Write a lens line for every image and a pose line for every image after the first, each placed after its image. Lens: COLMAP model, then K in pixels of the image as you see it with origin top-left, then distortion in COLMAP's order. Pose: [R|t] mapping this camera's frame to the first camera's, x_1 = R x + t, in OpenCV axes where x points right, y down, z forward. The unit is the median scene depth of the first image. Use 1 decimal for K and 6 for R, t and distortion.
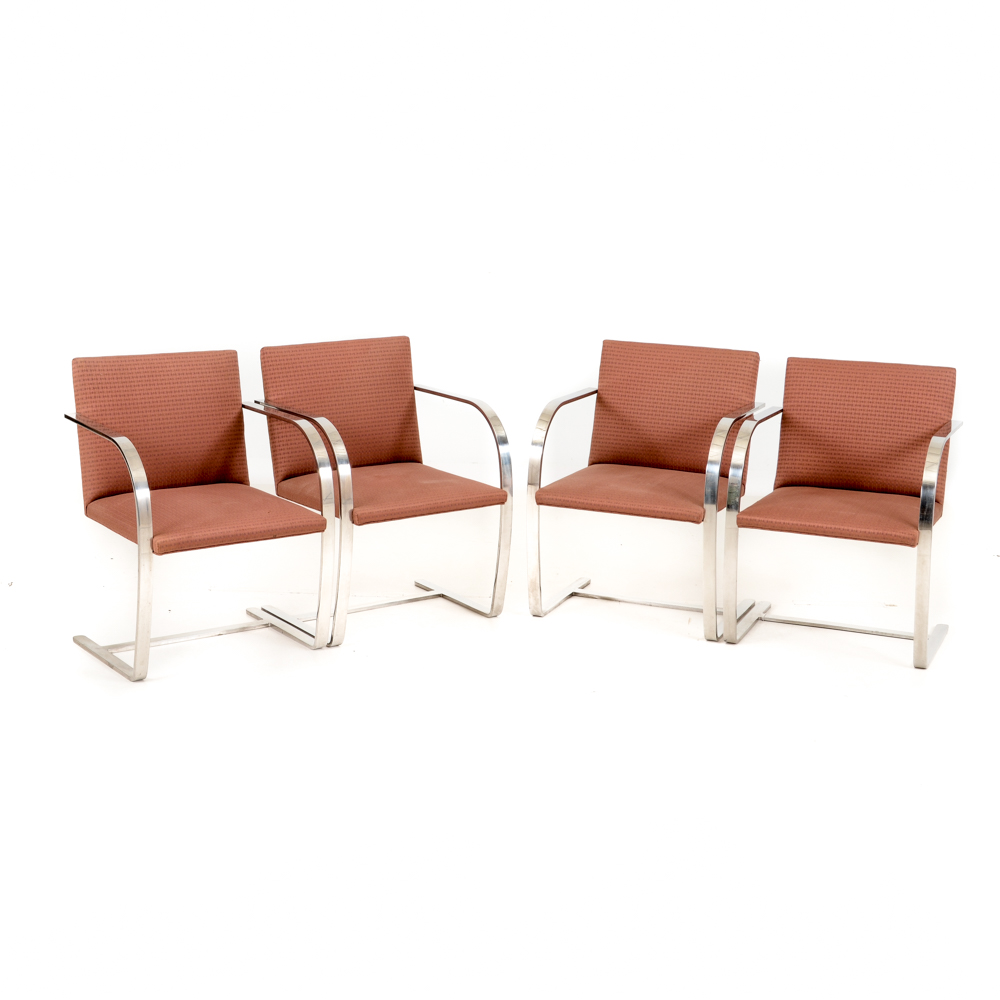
lens RADIAL K [[1733.2, 0, 489.1], [0, 1733.2, 496.6], [0, 0, 1]] dist [-0.001539, 0.000000]
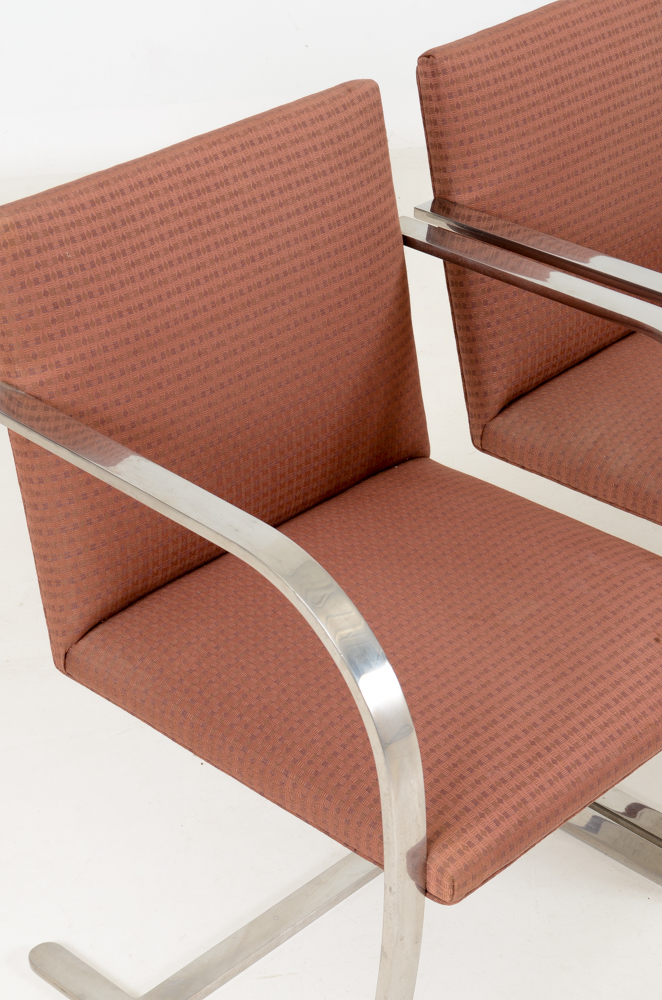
lens RADIAL K [[2233.2, 0, 332.8], [0, 2233.2, 496.0], [0, 0, 1]] dist [0.001879, 0.000000]
pose [[0.978509, -0.124843, 0.164117, -0.235697], [0.069275, 0.948663, 0.308608, -0.142617], [-0.194219, -0.290607, 0.936924, 0.568211]]
